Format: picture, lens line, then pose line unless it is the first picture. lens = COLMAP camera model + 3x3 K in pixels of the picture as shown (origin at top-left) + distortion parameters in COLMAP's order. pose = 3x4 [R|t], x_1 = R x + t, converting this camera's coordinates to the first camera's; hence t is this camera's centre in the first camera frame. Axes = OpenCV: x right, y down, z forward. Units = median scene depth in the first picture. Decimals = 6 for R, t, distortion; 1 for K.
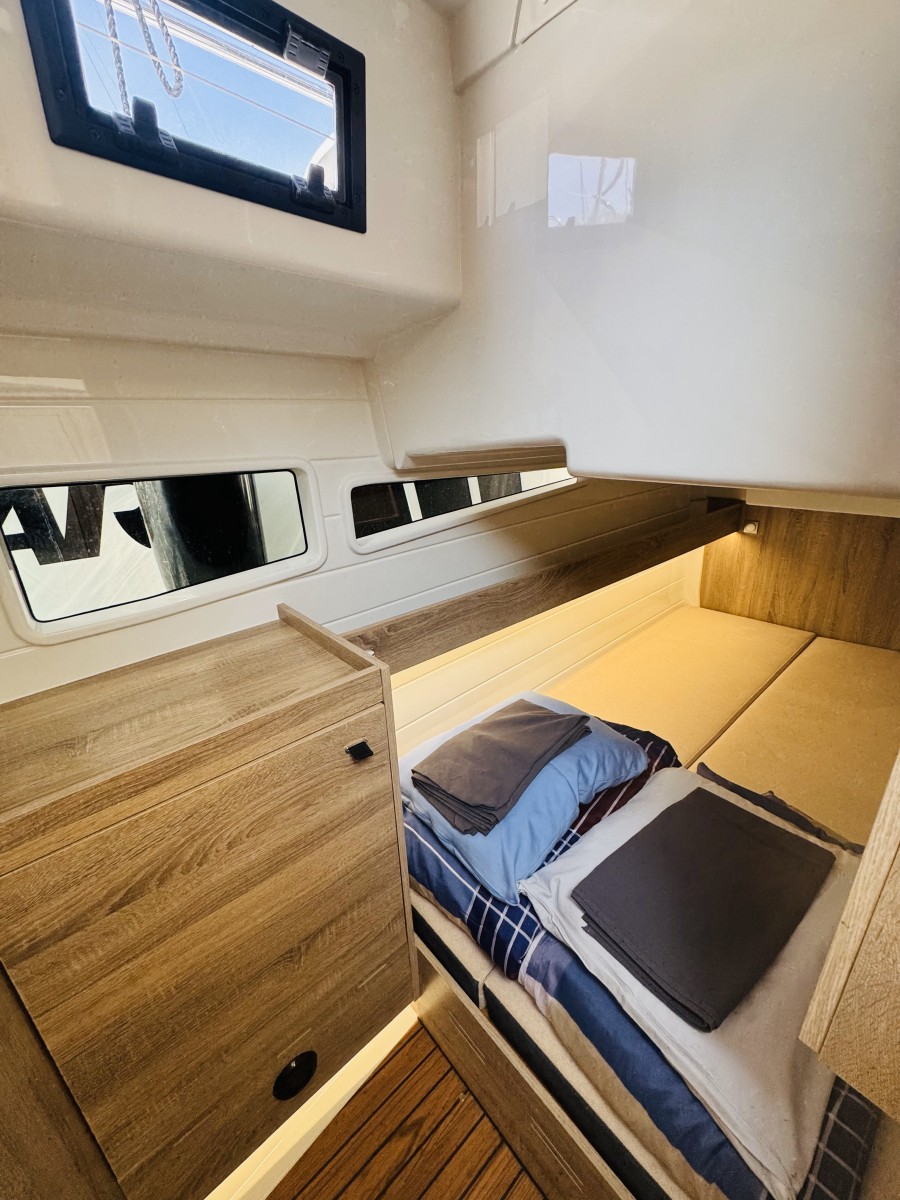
lens RADIAL K [[477.4, 0, 450.8], [0, 477.4, 602.8], [0, 0, 1]] dist [-0.000786, -0.000450]
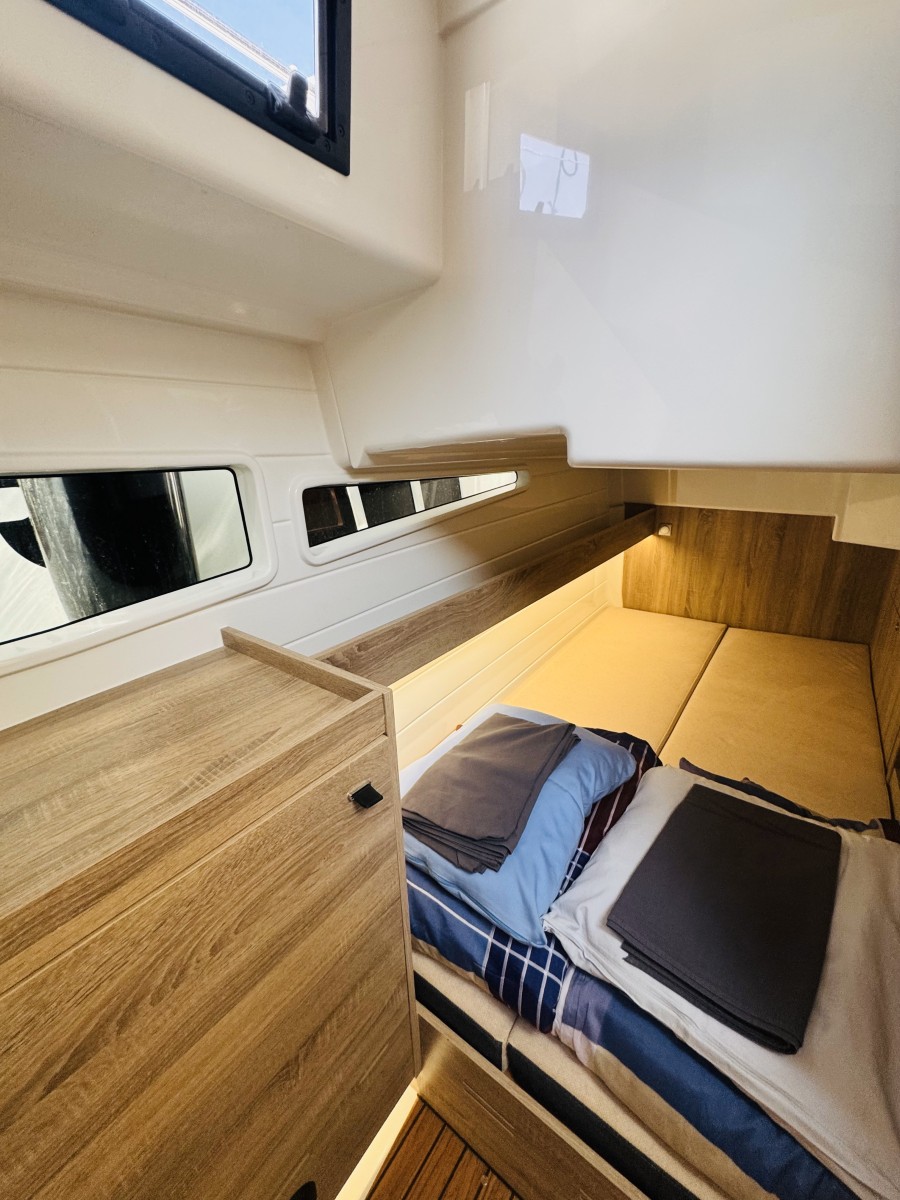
lens RADIAL K [[479.0, 0, 451.2], [0, 479.0, 602.4], [0, 0, 1]] dist [-0.002669, 0.000956]
pose [[0.978274, -0.057851, 0.199083, -0.146202], [0.064671, 0.997516, -0.027921, 0.007452], [-0.196974, 0.040189, 0.979585, 0.115163]]
